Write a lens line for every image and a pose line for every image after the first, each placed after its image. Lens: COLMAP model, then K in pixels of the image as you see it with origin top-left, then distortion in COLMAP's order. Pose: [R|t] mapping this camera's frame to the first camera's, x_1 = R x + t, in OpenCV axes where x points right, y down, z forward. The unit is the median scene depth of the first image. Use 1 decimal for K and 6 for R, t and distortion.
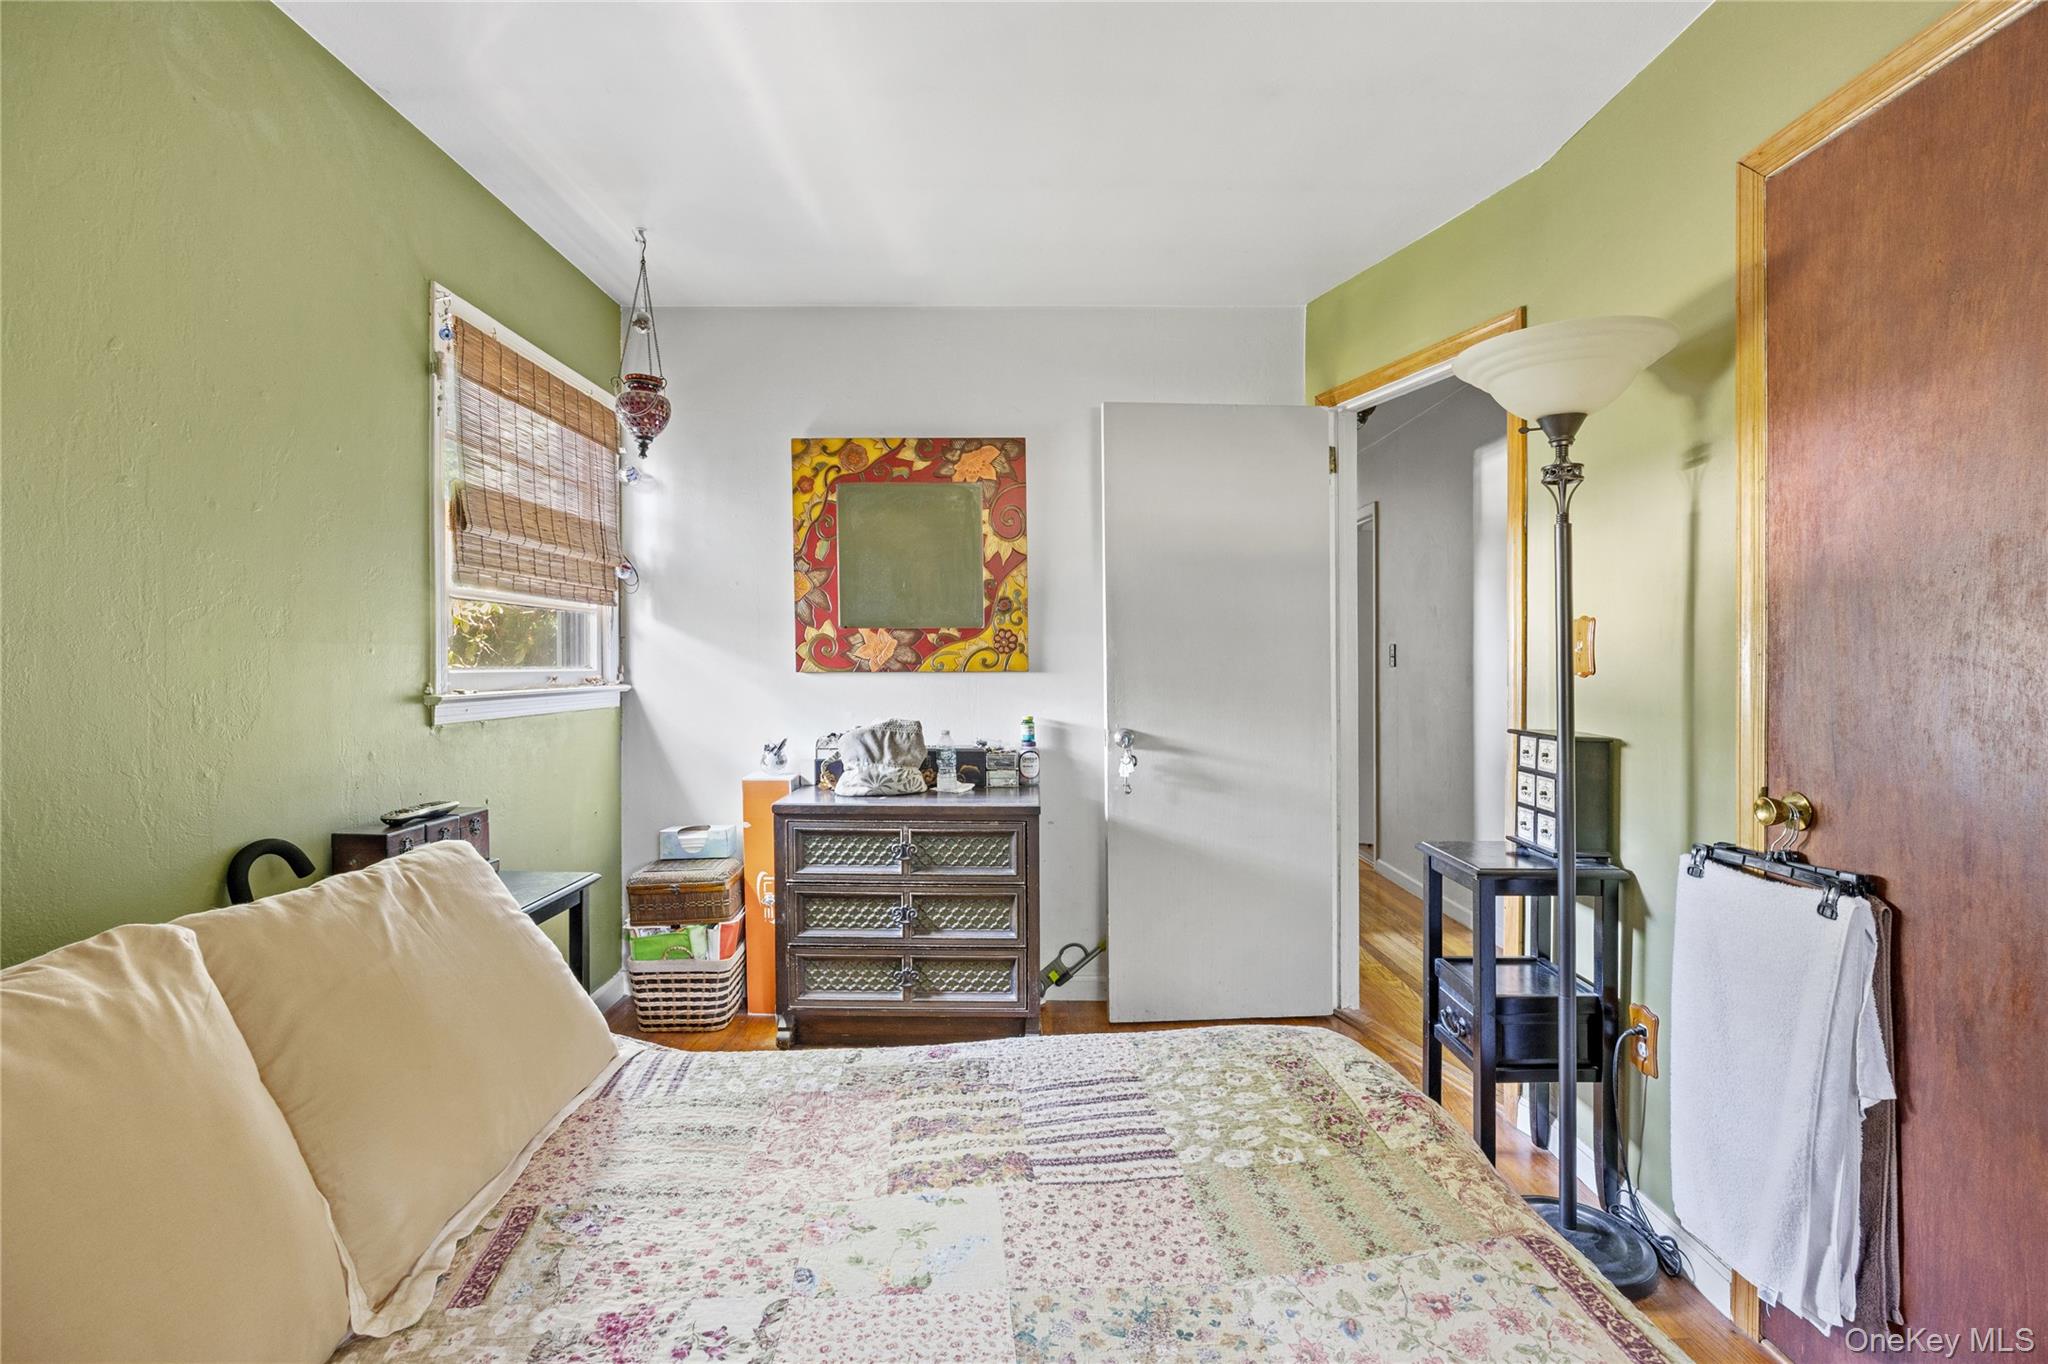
lens RADIAL K [[929.0, 0, 1024.0], [0, 929.0, 682.0], [0, 0, 1]] dist [0.000308, 0.000037]
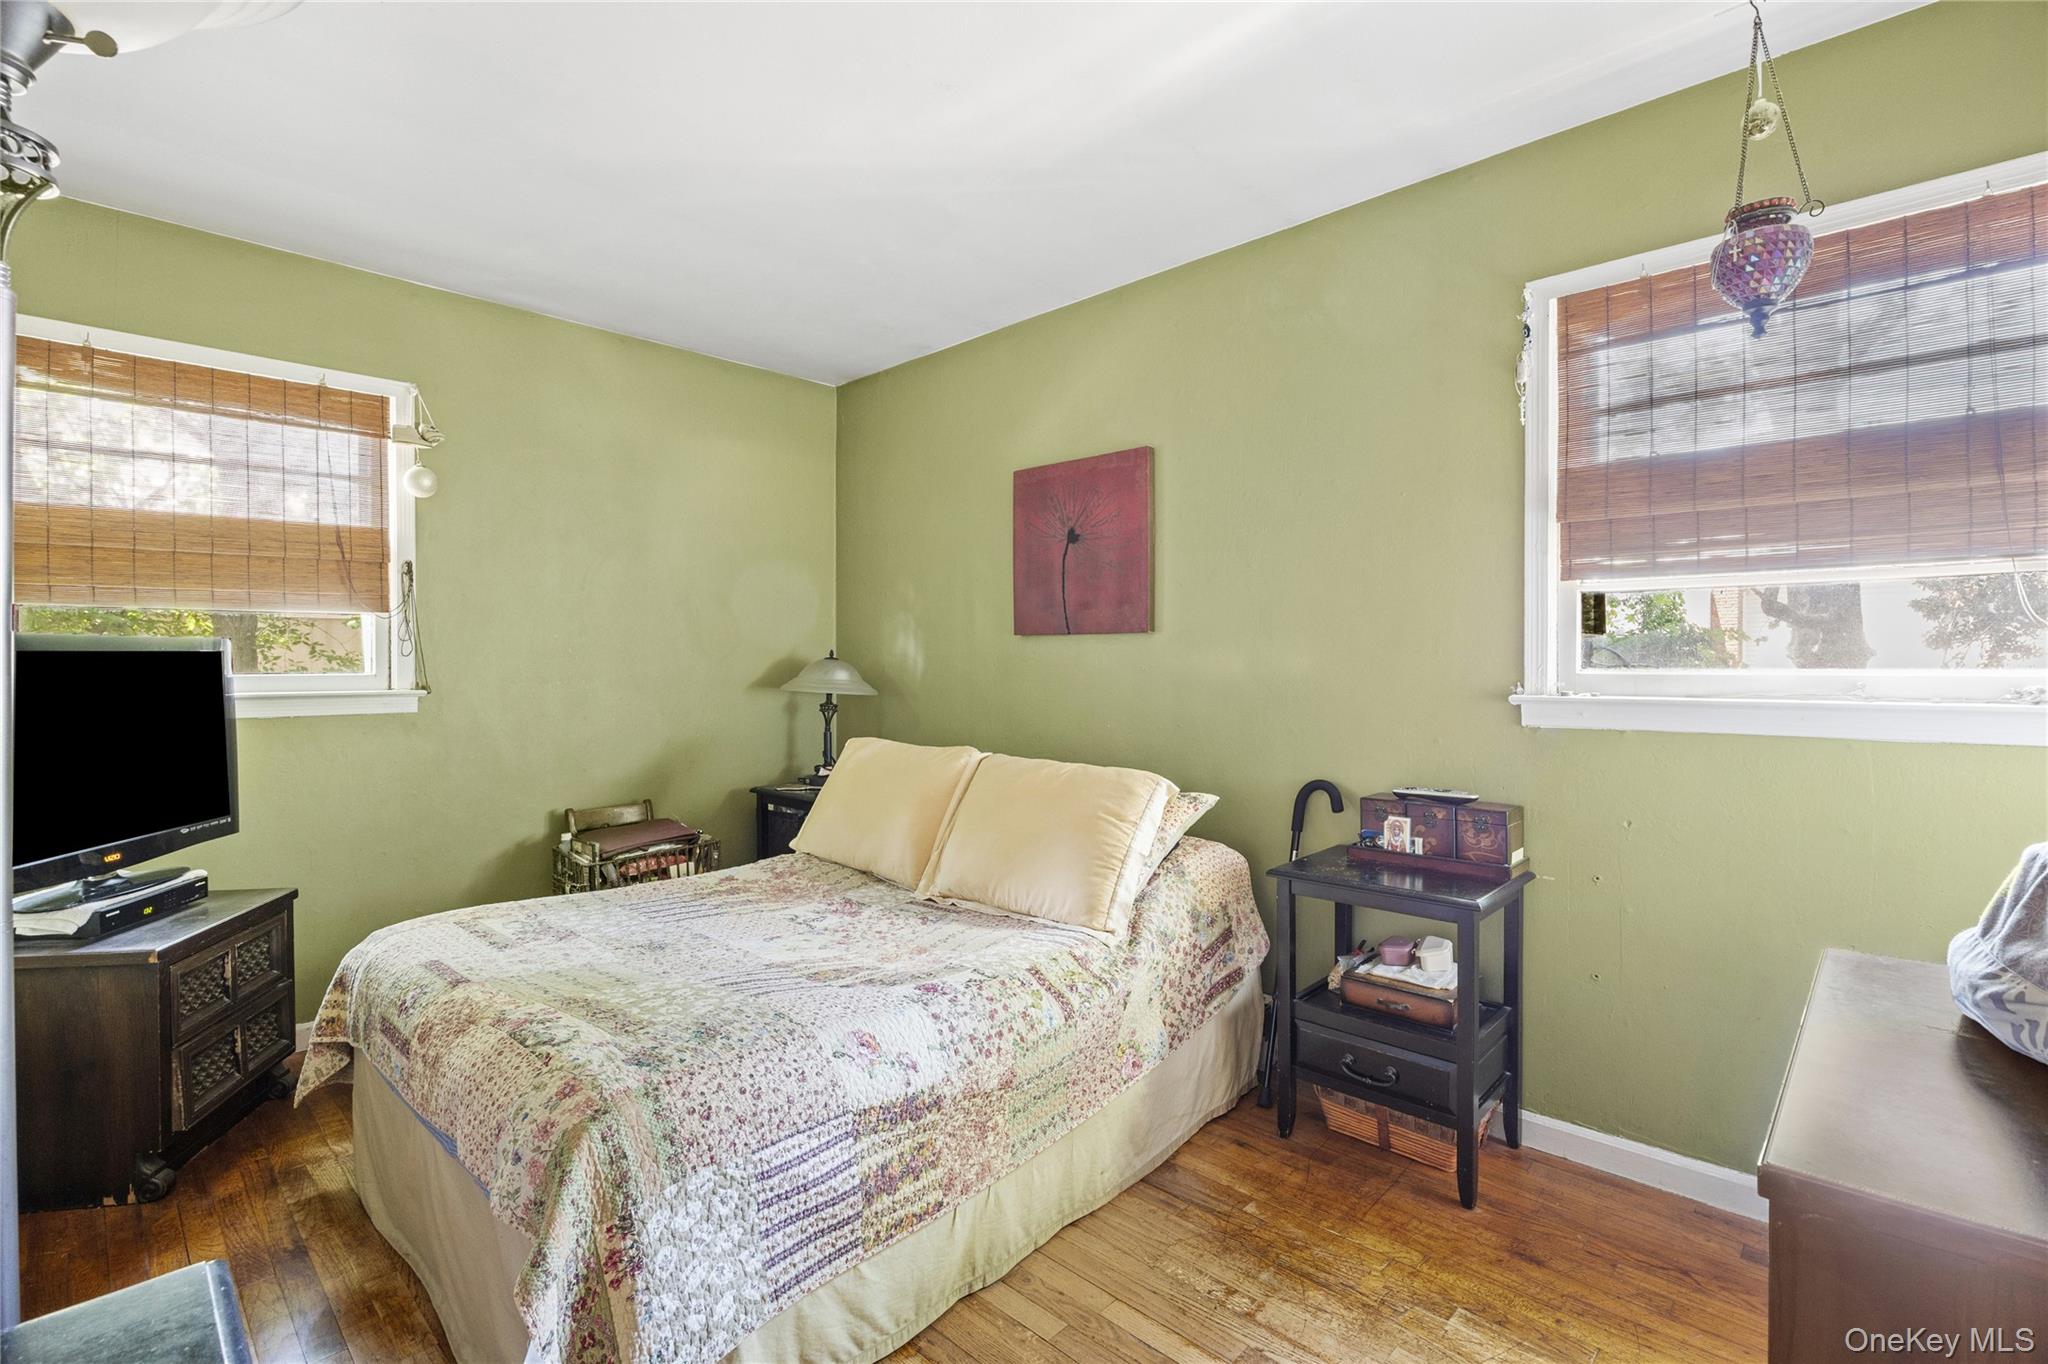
lens RADIAL K [[929.0, 0, 1024.0], [0, 929.0, 682.0], [0, 0, 1]] dist [0.000308, 0.000037]
pose [[-0.690544, 0.013257, -0.723169, 0.803477], [-0.011320, 0.999511, 0.029132, -0.039793], [0.723202, 0.028304, -0.690056, 2.218464]]
